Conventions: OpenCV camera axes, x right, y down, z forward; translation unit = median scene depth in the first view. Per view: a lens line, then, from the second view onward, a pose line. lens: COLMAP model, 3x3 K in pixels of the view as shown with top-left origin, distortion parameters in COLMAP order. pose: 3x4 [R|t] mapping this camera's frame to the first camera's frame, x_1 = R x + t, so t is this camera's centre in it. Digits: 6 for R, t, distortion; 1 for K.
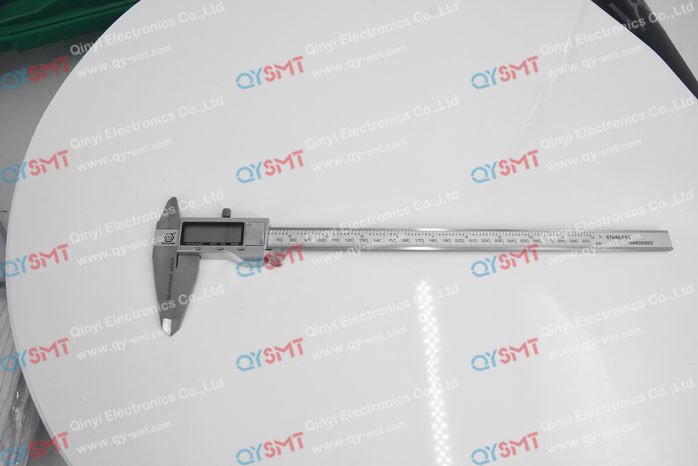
lens RADIAL K [[496.2, 0, 350.0], [0, 496.2, 232.8], [0, 0, 1]] dist [0.005024, -0.001453]
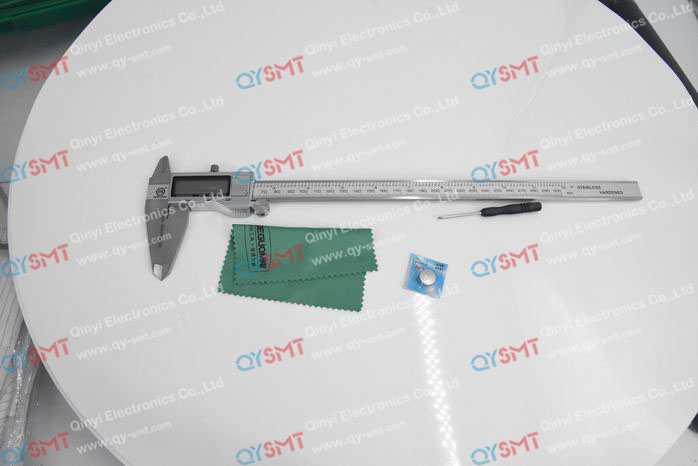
lens RADIAL K [[496.2, 0, 349.9], [0, 496.2, 232.8], [0, 0, 1]] dist [0.005024, -0.001453]
pose [[1.000000, -0.000135, -0.000130, 0.040155], [0.000135, 1.000000, -0.000096, 0.096876], [0.000130, 0.000096, 1.000000, -0.061937]]
